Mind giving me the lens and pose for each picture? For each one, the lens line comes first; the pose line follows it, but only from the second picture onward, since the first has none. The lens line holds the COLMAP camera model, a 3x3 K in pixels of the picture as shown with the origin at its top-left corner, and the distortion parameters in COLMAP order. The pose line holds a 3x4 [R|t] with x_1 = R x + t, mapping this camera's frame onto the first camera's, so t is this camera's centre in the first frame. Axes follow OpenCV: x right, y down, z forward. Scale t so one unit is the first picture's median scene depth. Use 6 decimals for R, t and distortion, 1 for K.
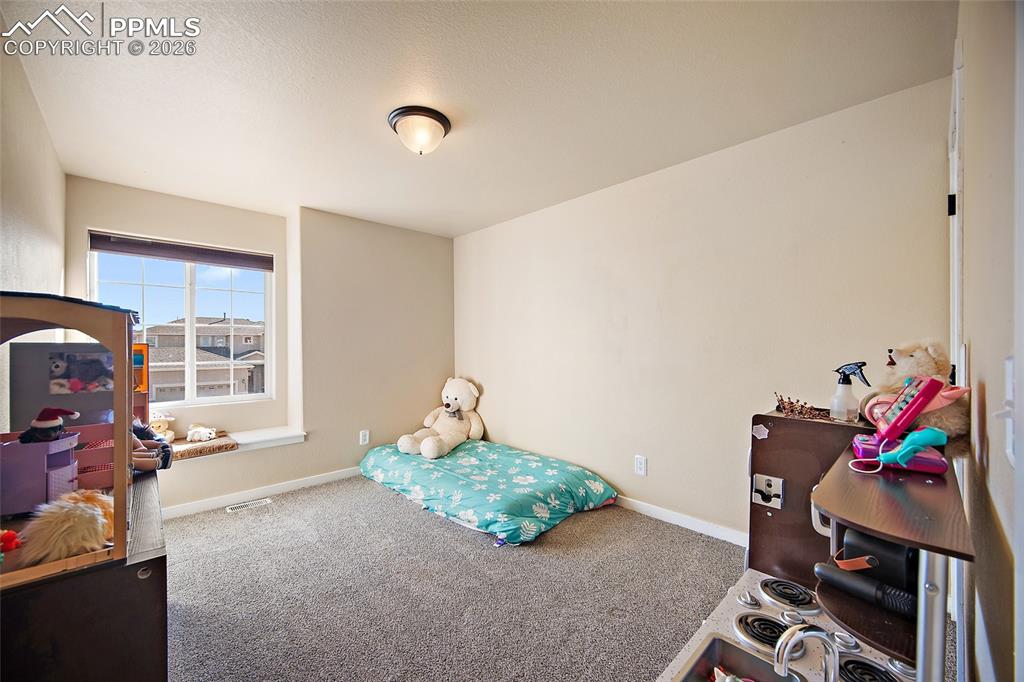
lens RADIAL K [[402.2, 0, 505.3], [0, 402.2, 345.1], [0, 0, 1]] dist [-0.001851, -0.000251]
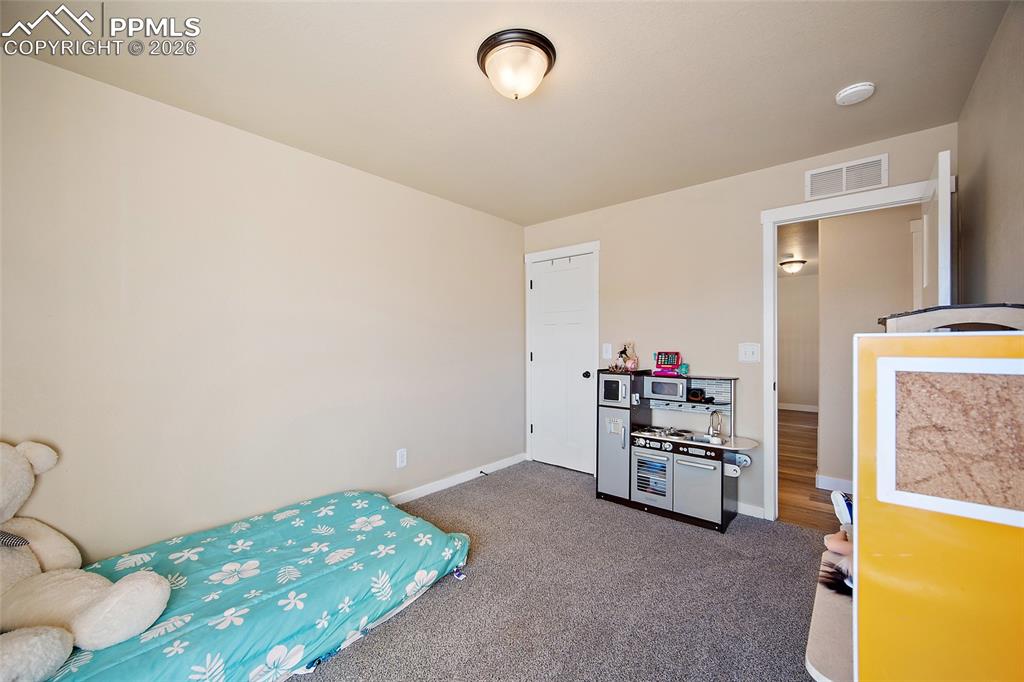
lens RADIAL K [[402.2, 0, 505.3], [0, 402.2, 345.1], [0, 0, 1]] dist [-0.001851, -0.000251]
pose [[-0.098029, 0.000580, 0.995183, -0.697236], [0.002537, 0.999997, -0.000333, 0.000263], [-0.995180, 0.002492, -0.098030, 0.775048]]
